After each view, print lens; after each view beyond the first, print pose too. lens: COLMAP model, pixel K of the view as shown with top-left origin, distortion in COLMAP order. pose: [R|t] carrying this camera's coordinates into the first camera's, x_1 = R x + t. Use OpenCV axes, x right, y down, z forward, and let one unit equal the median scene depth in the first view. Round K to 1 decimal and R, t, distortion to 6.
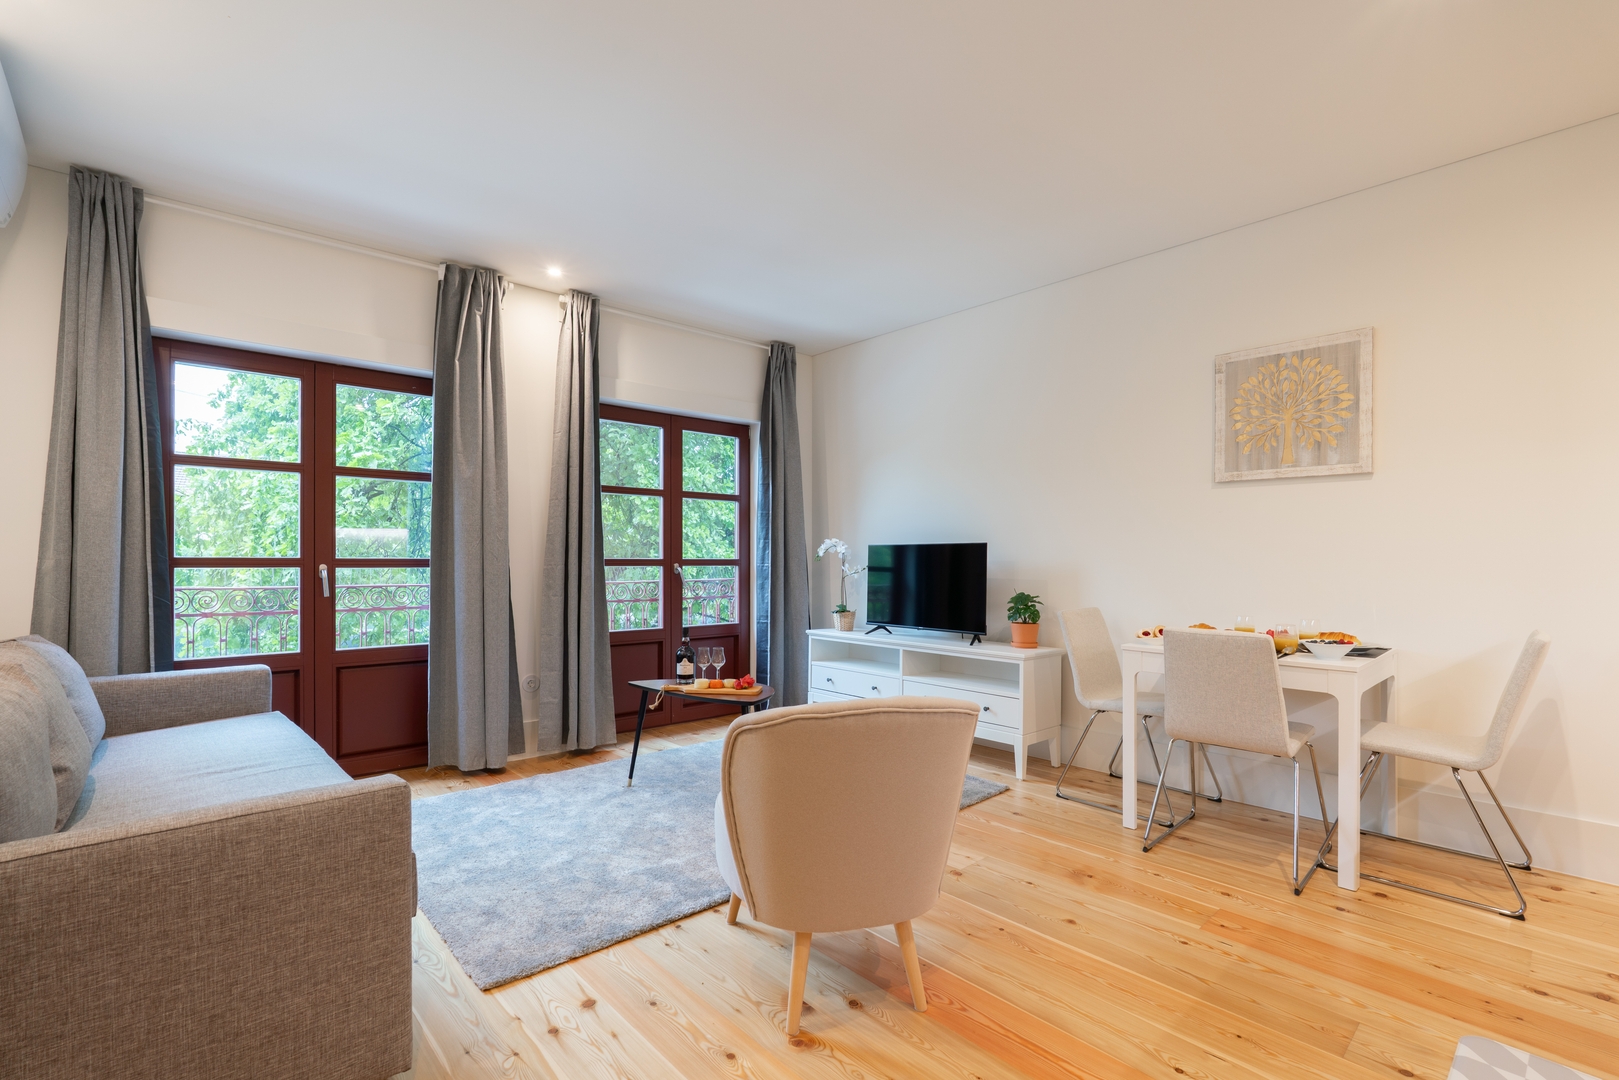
lens RADIAL K [[723.5, 0, 808.9], [0, 723.5, 558.7], [0, 0, 1]] dist [-0.001133, -0.000418]
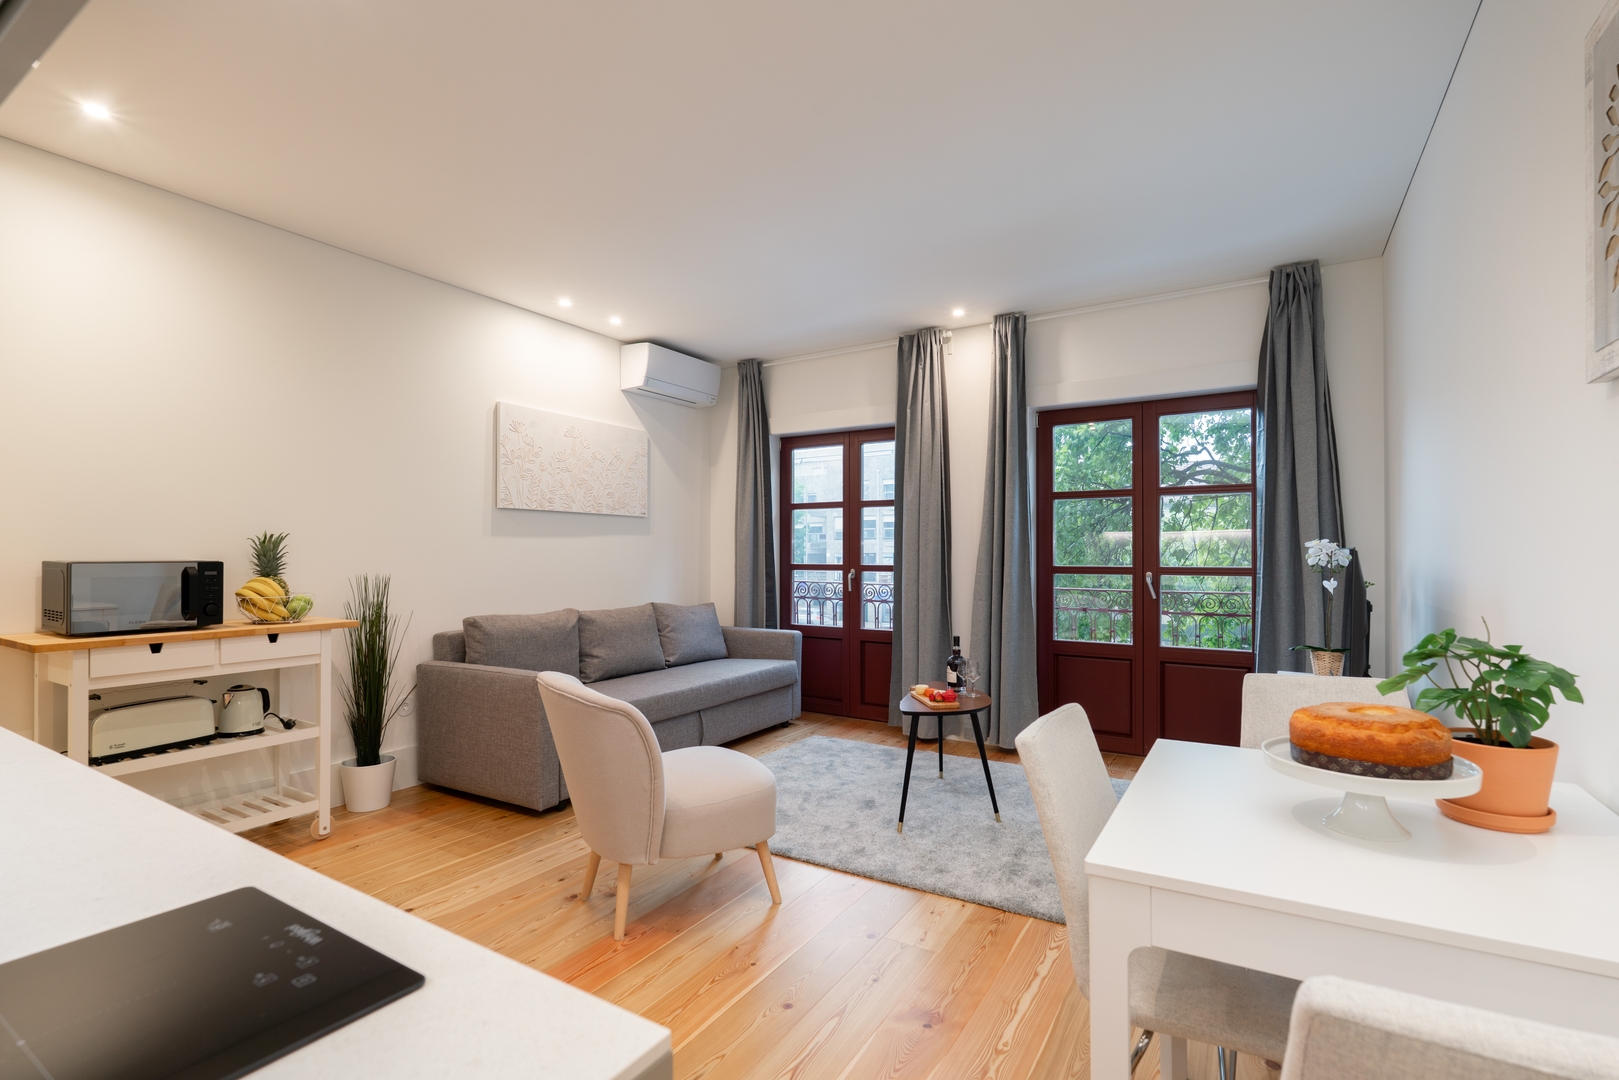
lens RADIAL K [[766.0, 0, 814.7], [0, 766.0, 548.9], [0, 0, 1]] dist [0.001064, 0.000094]
pose [[0.281049, -0.008746, -0.959654, 0.727883], [0.001737, 0.999961, -0.008604, -0.017938], [0.959692, 0.000751, 0.281053, 0.448966]]
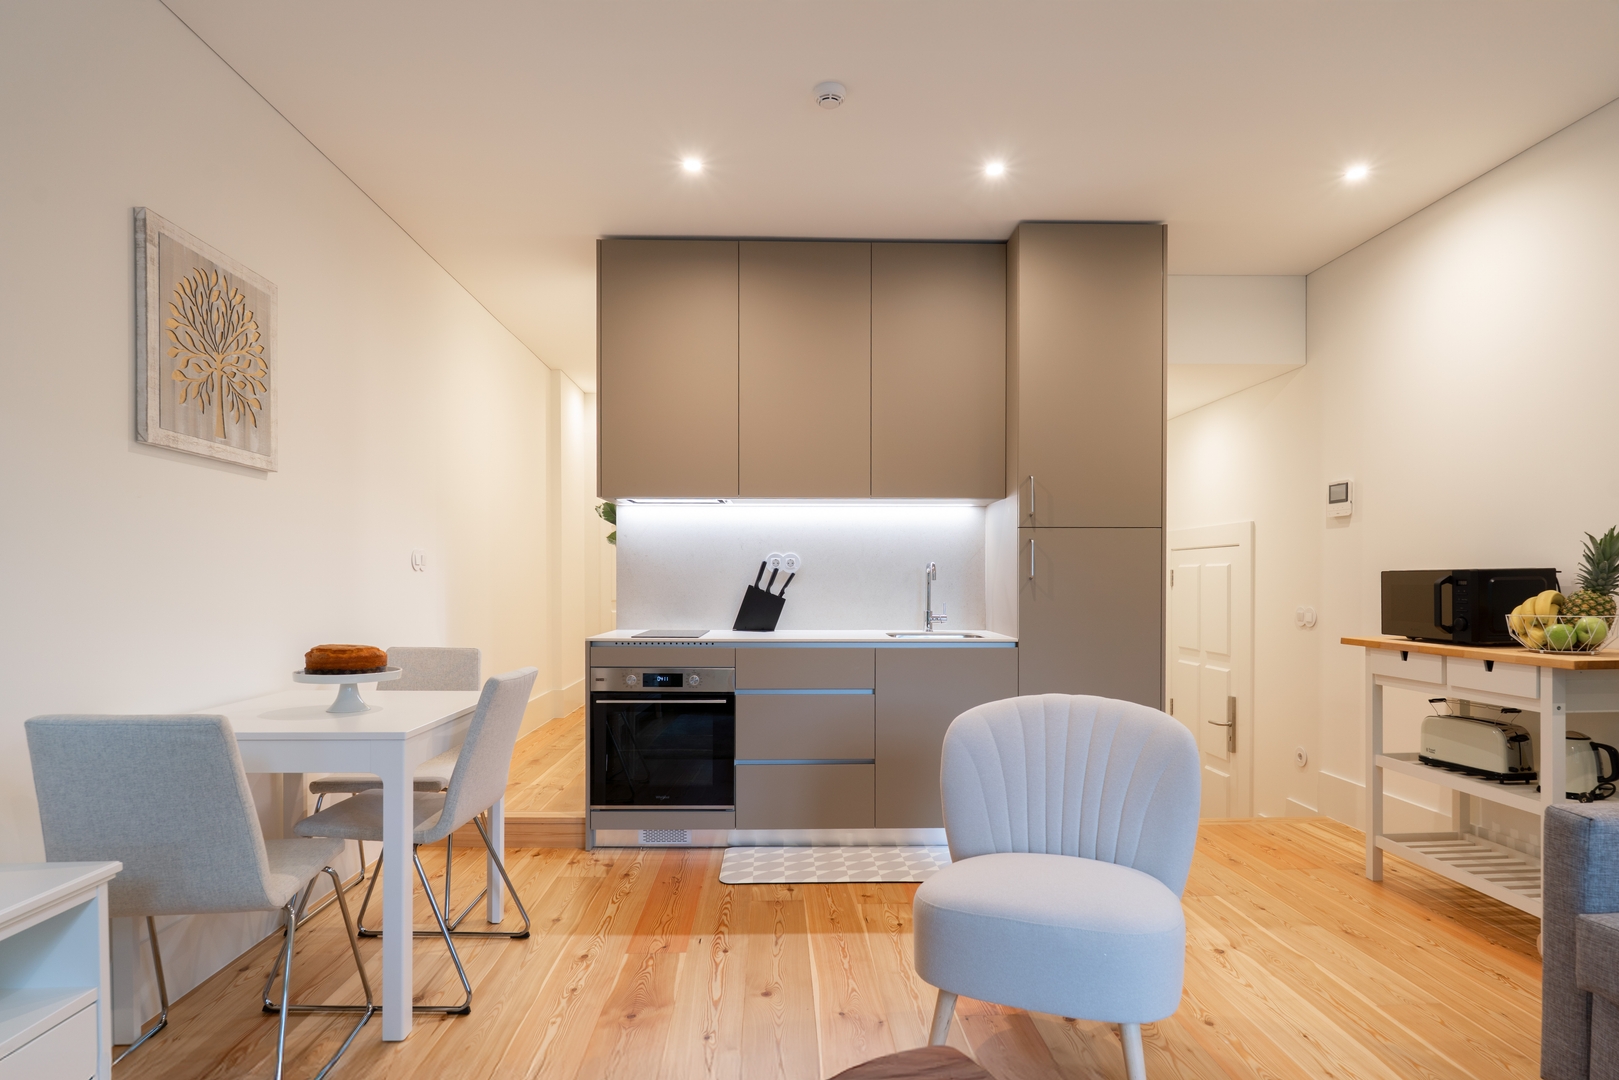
lens RADIAL K [[880.9, 0, 811.4], [0, 880.9, 584.5], [0, 0, 1]] dist [-0.004474, 0.001229]
pose [[-0.762828, -0.006563, 0.646569, -0.219616], [-0.002952, 0.999973, 0.006668, -0.003942], [-0.646595, 0.003178, -0.762827, 1.040118]]
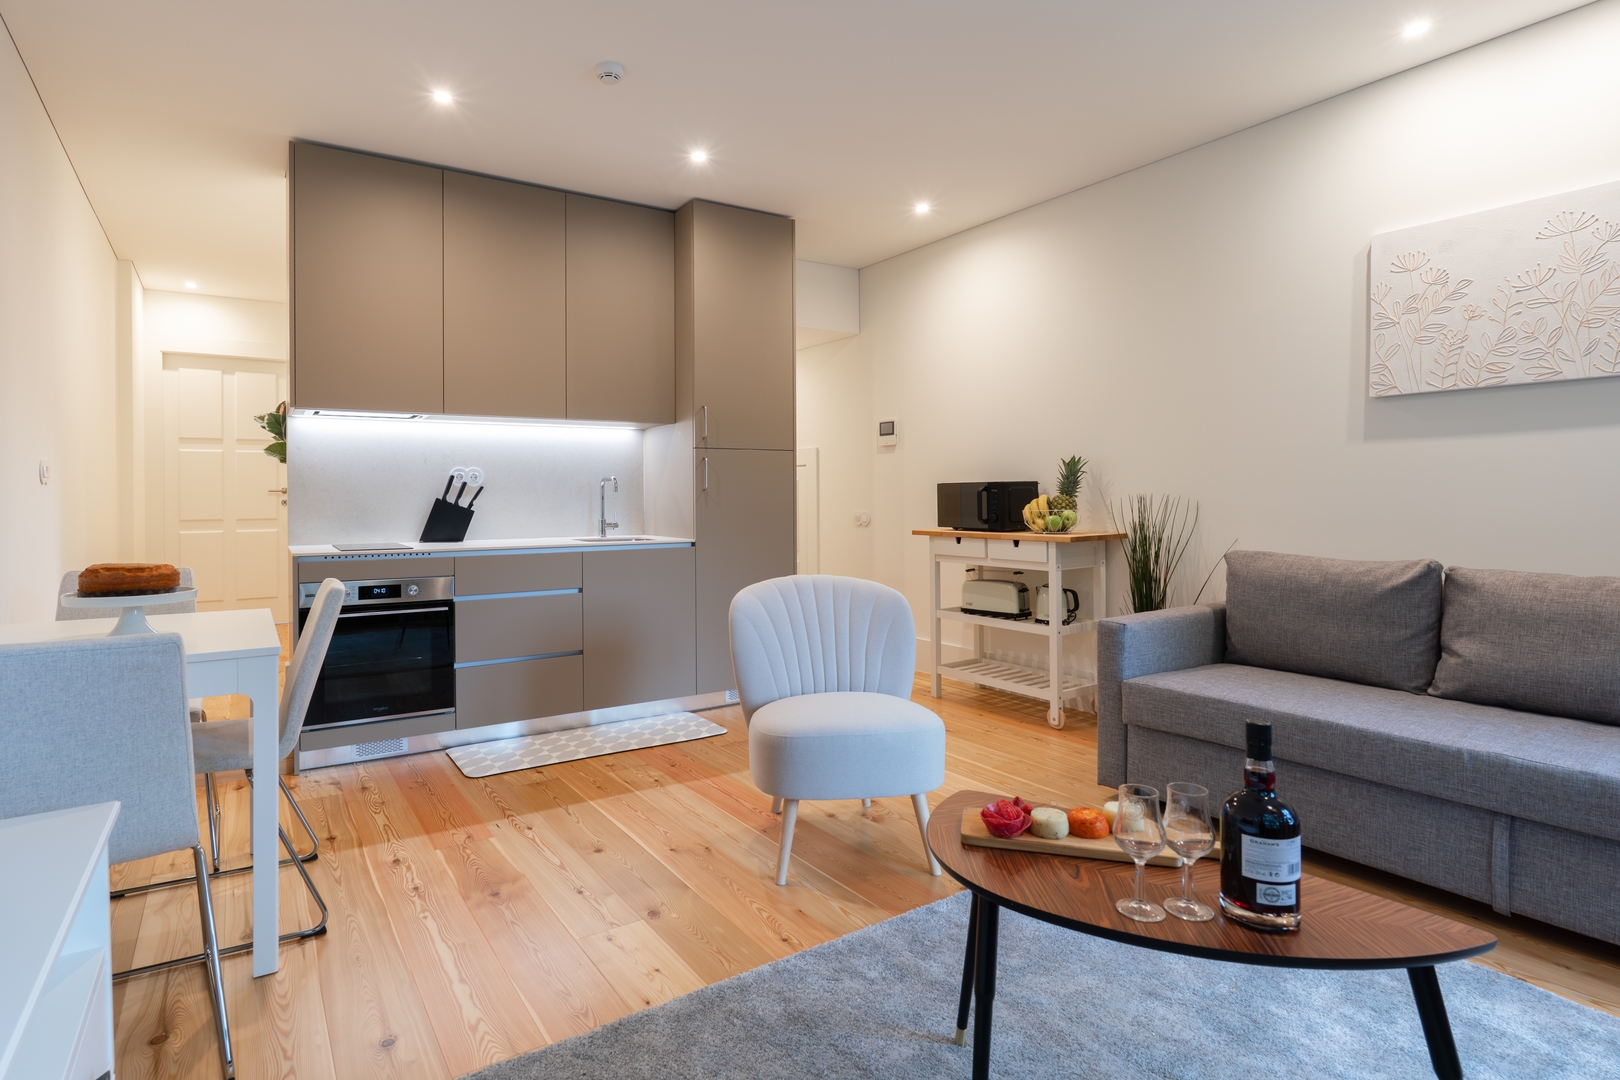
lens RADIAL K [[810.2, 0, 736.0], [0, 810.2, 494.0], [0, 0, 1]] dist [-0.002325, -0.000307]
pose [[-0.980992, 0.005234, 0.193977, -0.030026], [0.004729, 0.999984, -0.003067, 0.004276], [-0.193990, -0.002092, -0.981001, 1.210327]]
